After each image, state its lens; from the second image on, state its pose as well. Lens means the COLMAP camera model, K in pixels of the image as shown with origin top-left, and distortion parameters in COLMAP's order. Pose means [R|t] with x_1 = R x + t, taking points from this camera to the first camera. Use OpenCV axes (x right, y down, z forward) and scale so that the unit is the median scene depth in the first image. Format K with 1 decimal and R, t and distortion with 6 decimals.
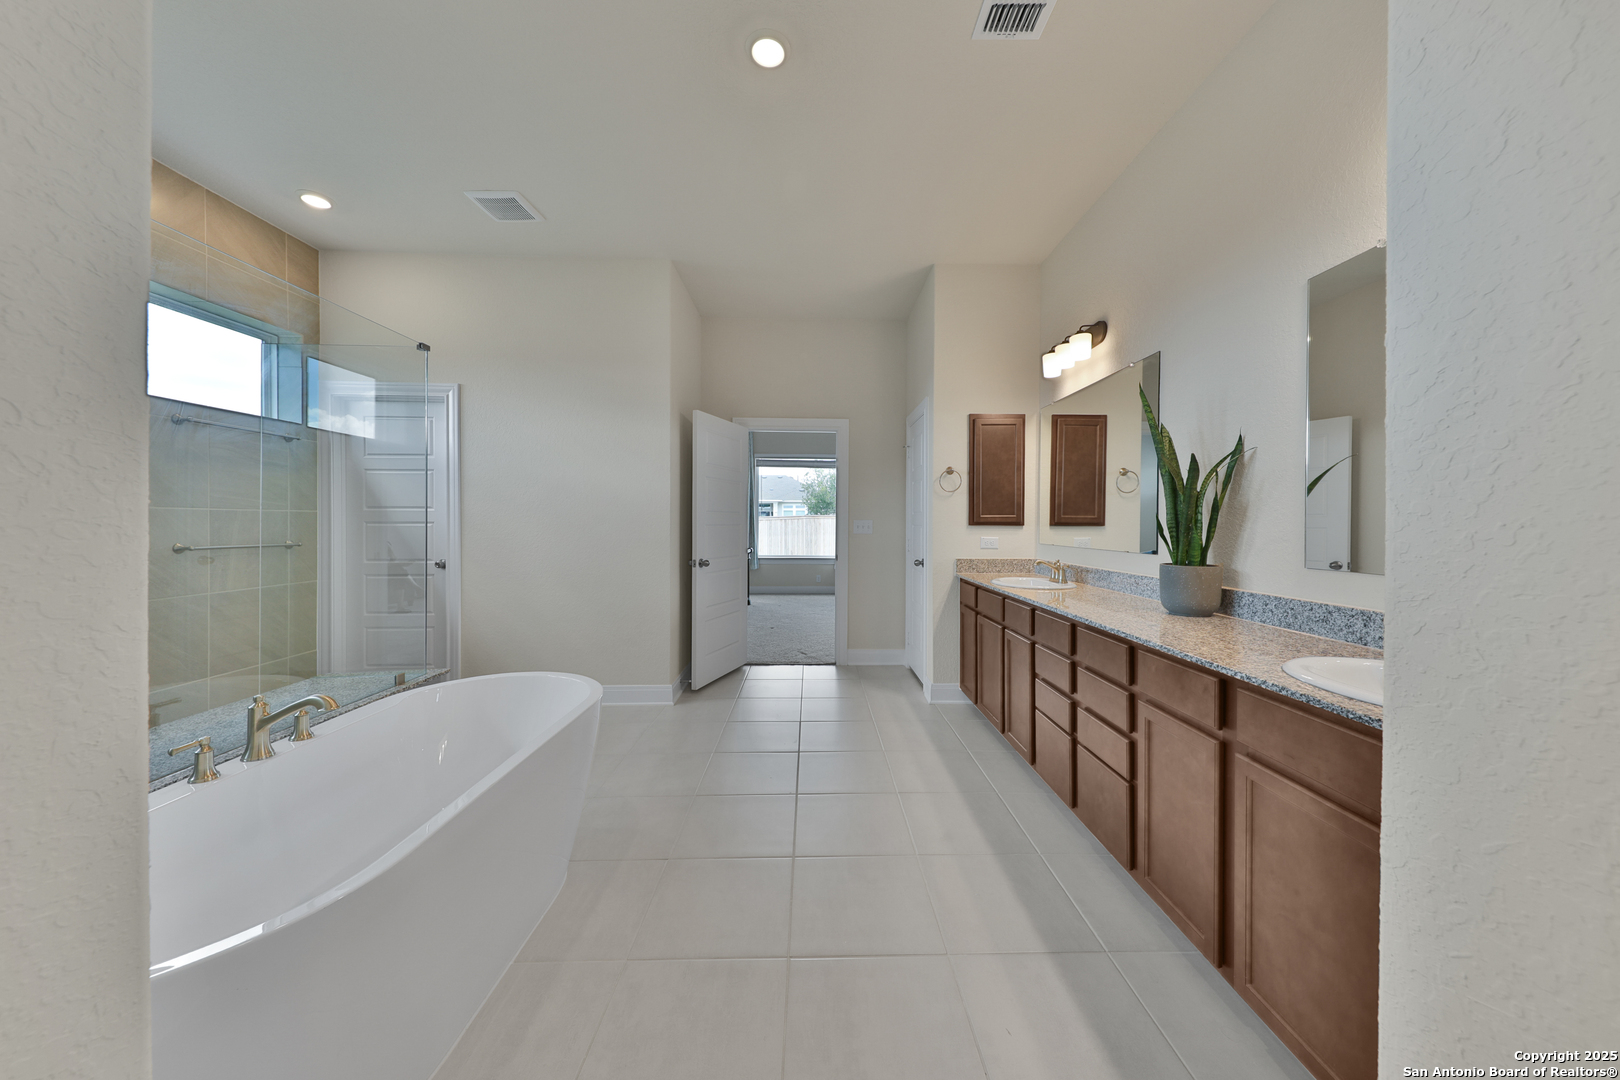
lens RADIAL K [[549.9, 0, 816.0], [0, 549.9, 519.1], [0, 0, 1]] dist [-0.001075, -0.000107]
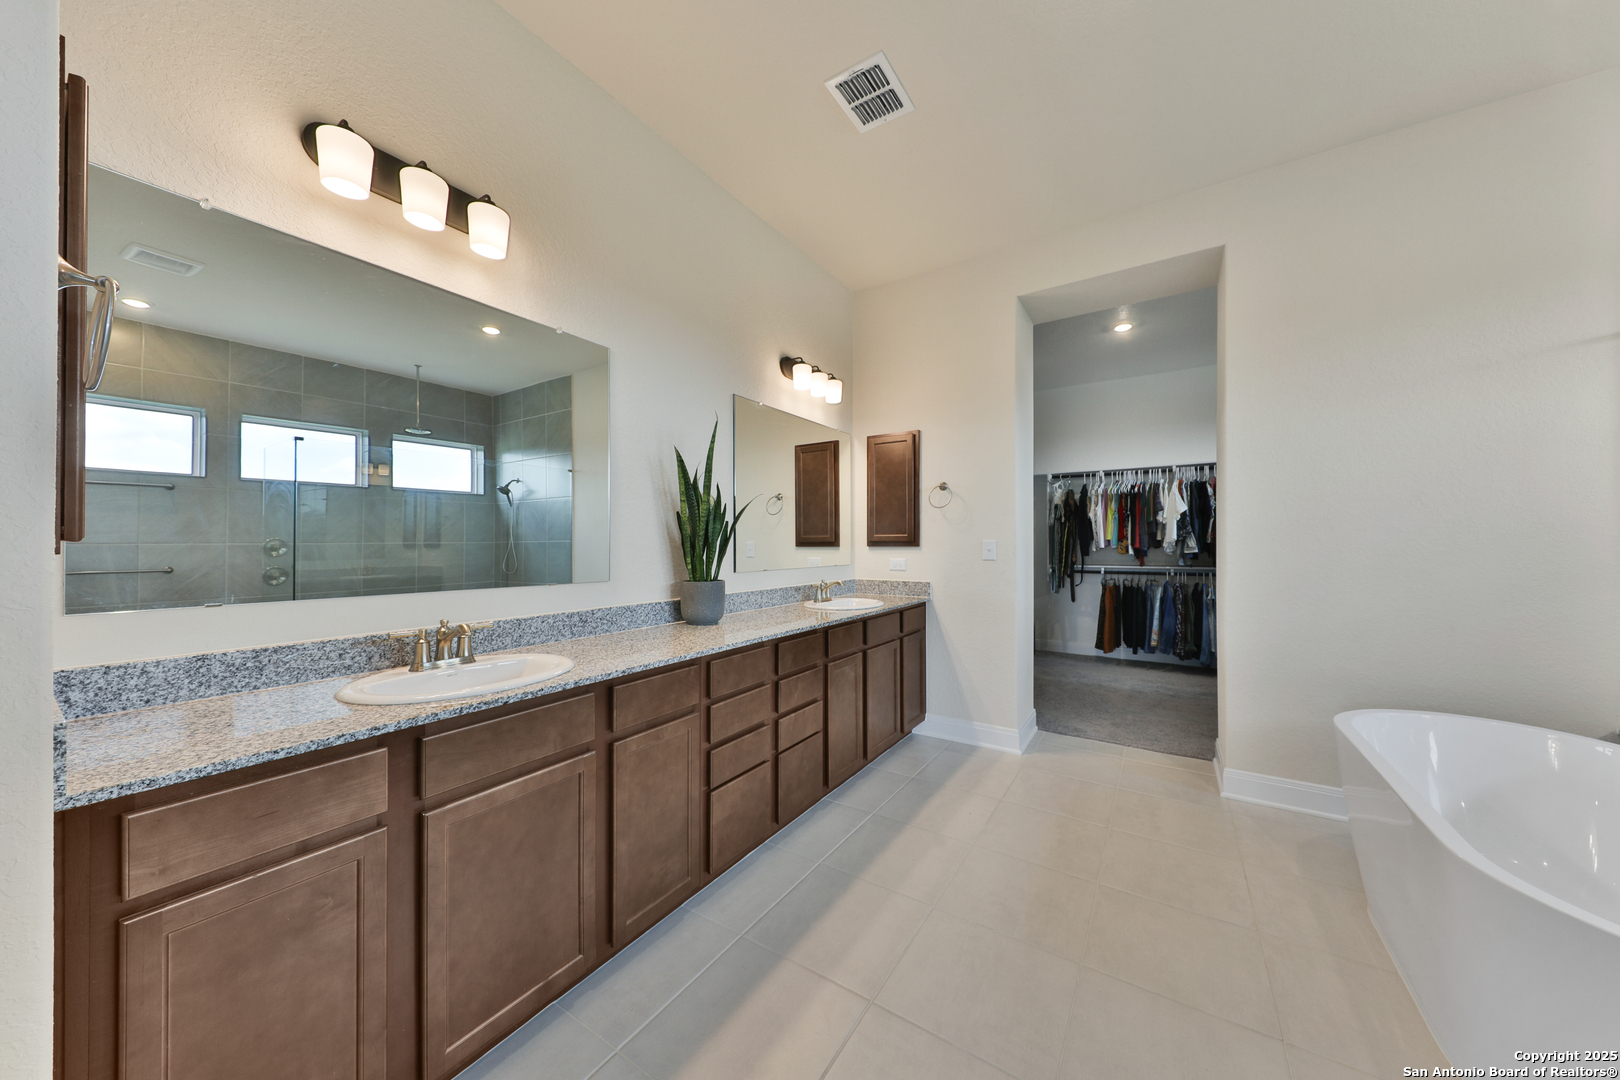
lens RADIAL K [[535.6, 0, 819.2], [0, 535.6, 542.2], [0, 0, 1]] dist [0.008662, -0.000167]
pose [[-0.832209, 0.000670, 0.554461, -0.116470], [-0.003347, 0.999975, -0.006232, 0.006173], [-0.554451, -0.007042, -0.832186, 1.362681]]
